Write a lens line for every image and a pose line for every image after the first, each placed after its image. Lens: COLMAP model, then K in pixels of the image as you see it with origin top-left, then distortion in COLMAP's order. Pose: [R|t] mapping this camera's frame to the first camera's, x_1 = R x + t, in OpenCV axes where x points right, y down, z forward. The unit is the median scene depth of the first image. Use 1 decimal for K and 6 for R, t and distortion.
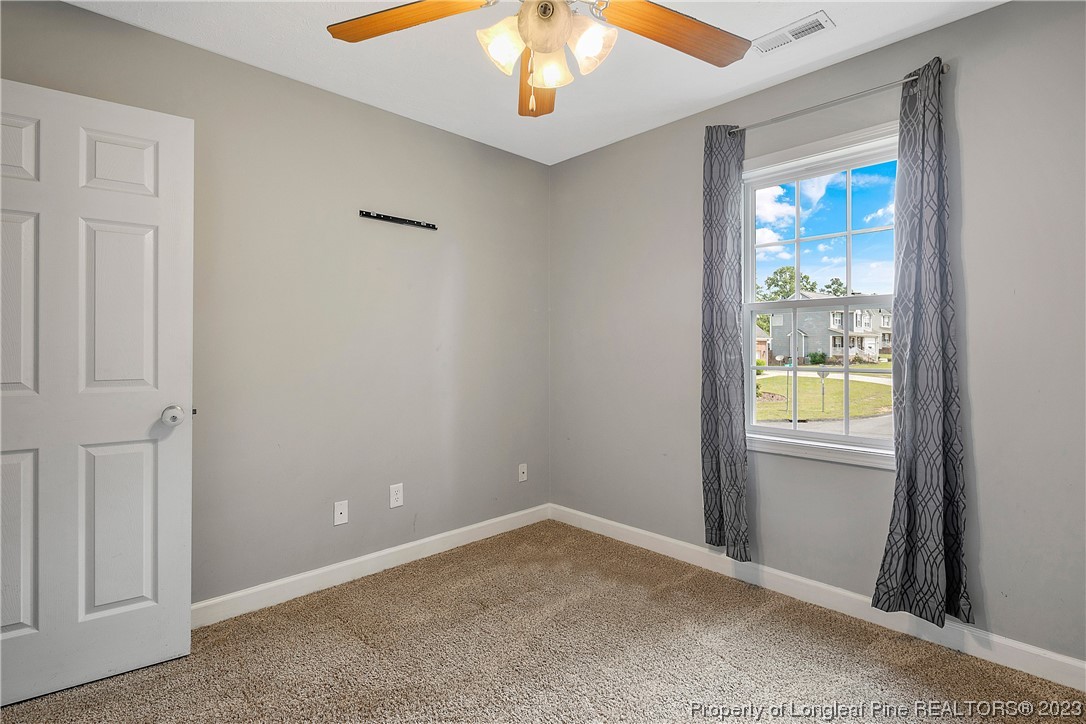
lens RADIAL K [[536.6, 0, 545.5], [0, 536.6, 345.6], [0, 0, 1]] dist [0.001142, 0.000077]
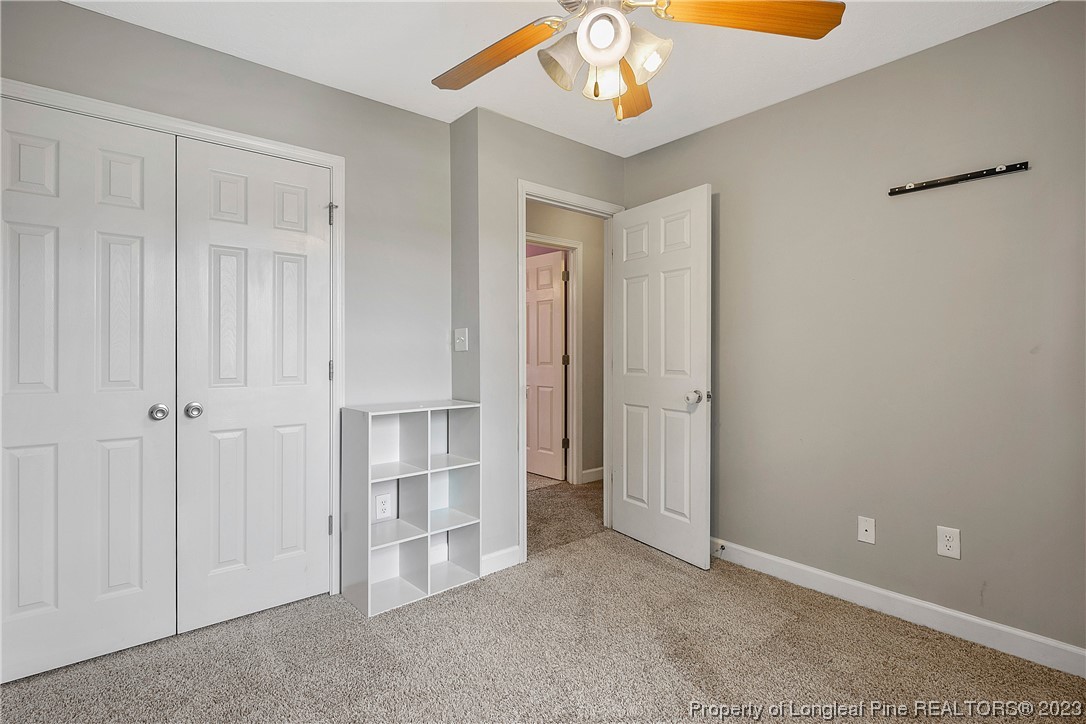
lens RADIAL K [[537.4, 0, 545.7], [0, 537.4, 359.2], [0, 0, 1]] dist [-0.001351, -0.000649]
pose [[-0.073774, 0.010018, -0.997225, 0.721188], [0.002648, 0.999948, 0.009849, 0.013446], [0.997271, -0.001914, -0.073797, 0.665762]]
